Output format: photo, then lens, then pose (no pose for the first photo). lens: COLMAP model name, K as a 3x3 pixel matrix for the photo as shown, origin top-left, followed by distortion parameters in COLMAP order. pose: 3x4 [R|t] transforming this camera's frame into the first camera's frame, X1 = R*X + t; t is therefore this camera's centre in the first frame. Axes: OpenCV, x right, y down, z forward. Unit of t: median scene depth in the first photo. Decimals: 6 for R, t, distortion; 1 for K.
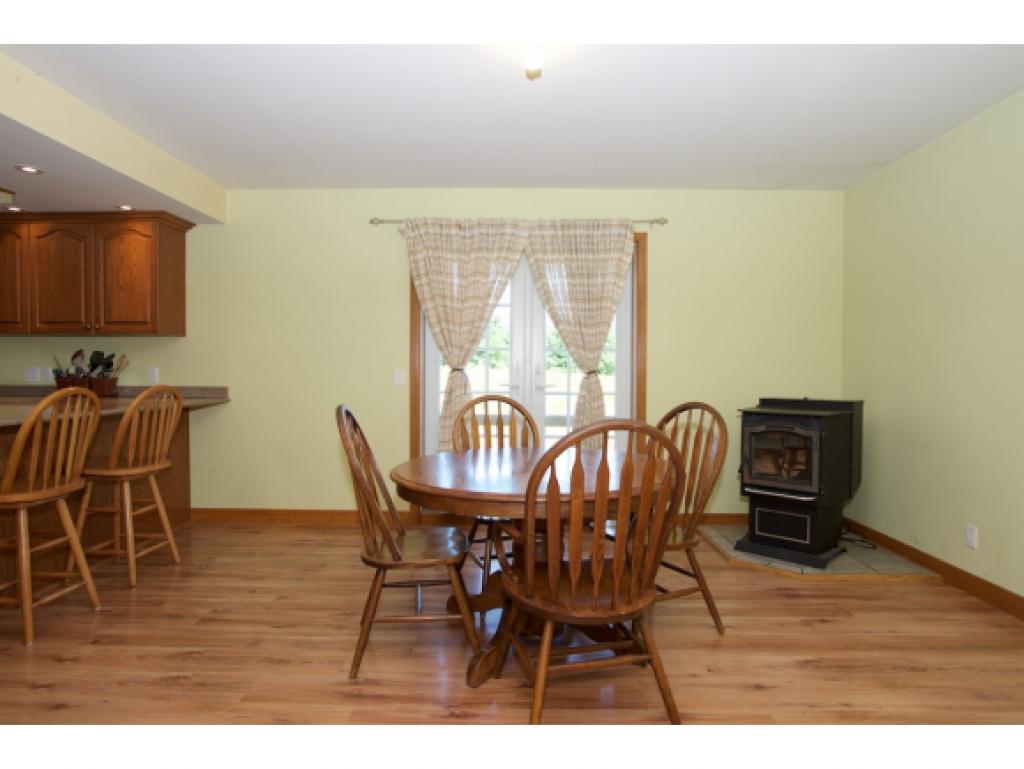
lens RADIAL K [[589.9, 0, 511.9], [0, 589.9, 384.5], [0, 0, 1]] dist [-0.019968, 0.006696]
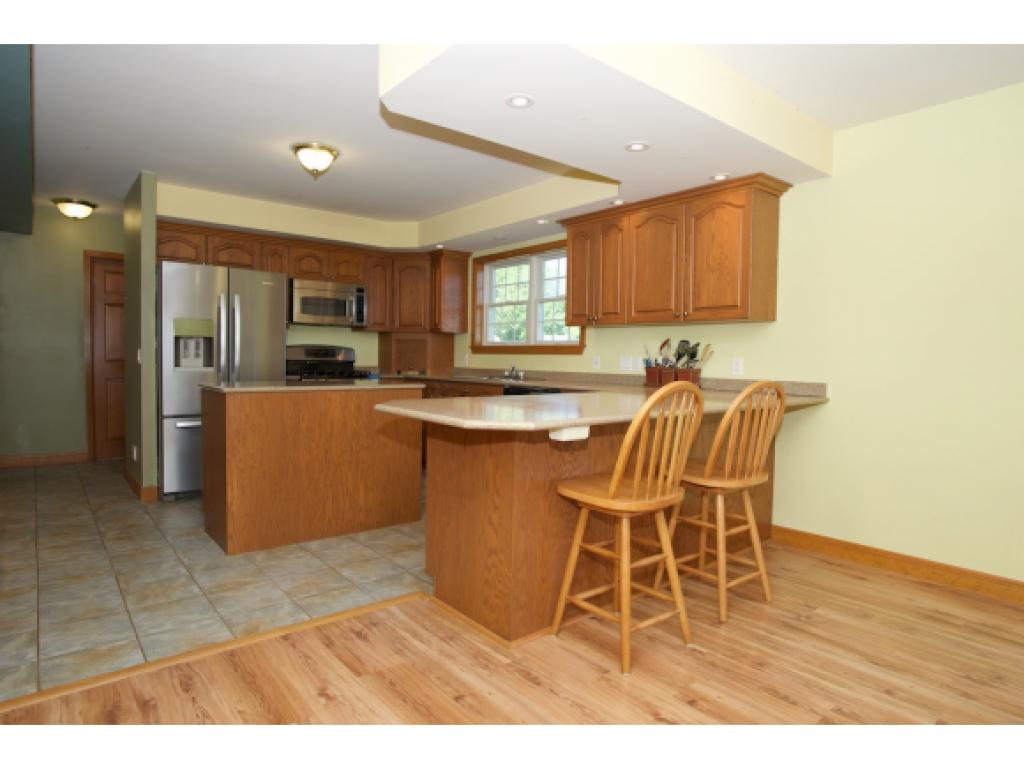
lens RADIAL K [[589.9, 0, 513.2], [0, 589.9, 380.0], [0, 0, 1]] dist [-0.019968, 0.006696]
pose [[0.655542, 0.034995, -0.754348, -0.178364], [-0.031367, 0.999325, 0.019102, -0.002391], [0.754507, 0.011139, 0.656197, 0.178096]]
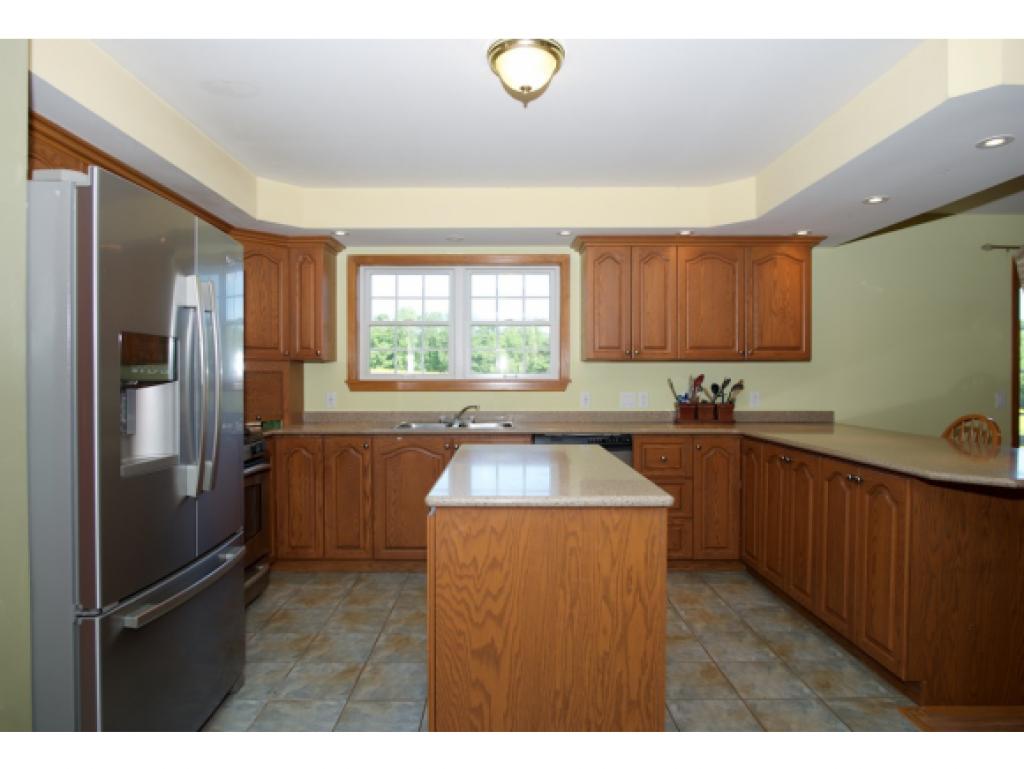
lens RADIAL K [[589.9, 0, 519.0], [0, 589.9, 384.3], [0, 0, 1]] dist [-0.019968, 0.006696]
pose [[0.999644, -0.005324, 0.026143, -1.131110], [0.005730, 0.999864, -0.015473, -0.031933], [-0.026057, 0.015617, 0.999538, 0.023337]]
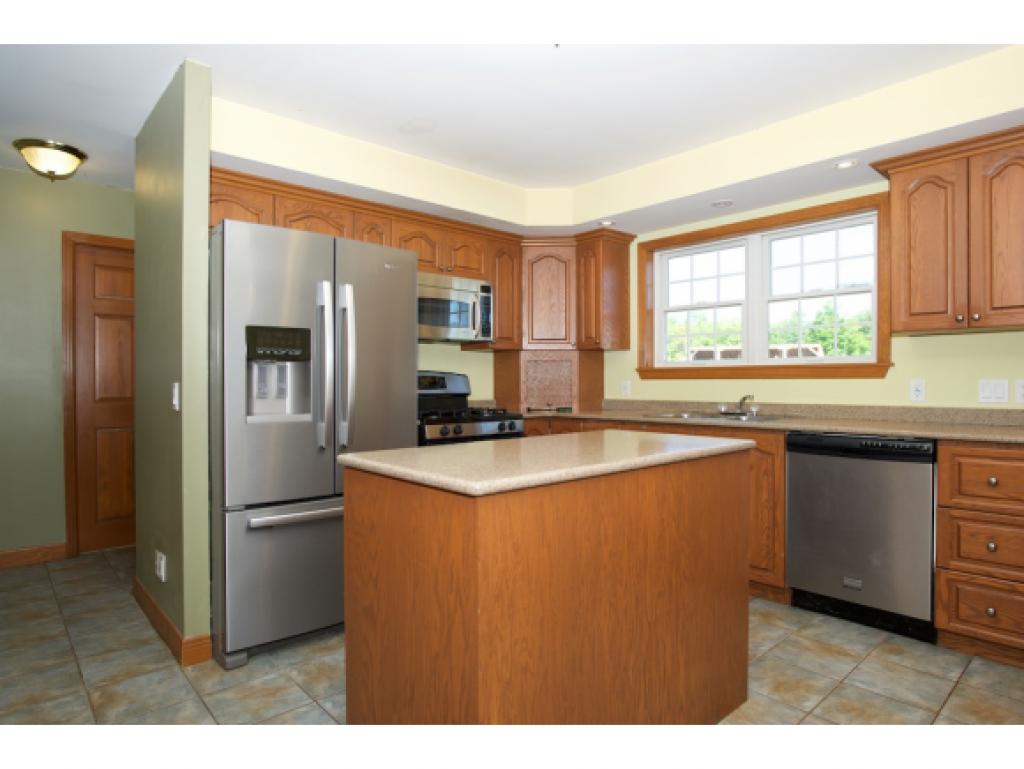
lens RADIAL K [[589.9, 0, 521.1], [0, 589.9, 381.9], [0, 0, 1]] dist [-0.019968, 0.006696]
pose [[0.694766, -0.005193, -0.719217, -0.791626], [-0.011276, 0.999772, -0.018111, -0.011546], [0.719147, 0.020692, 0.694549, 0.205446]]
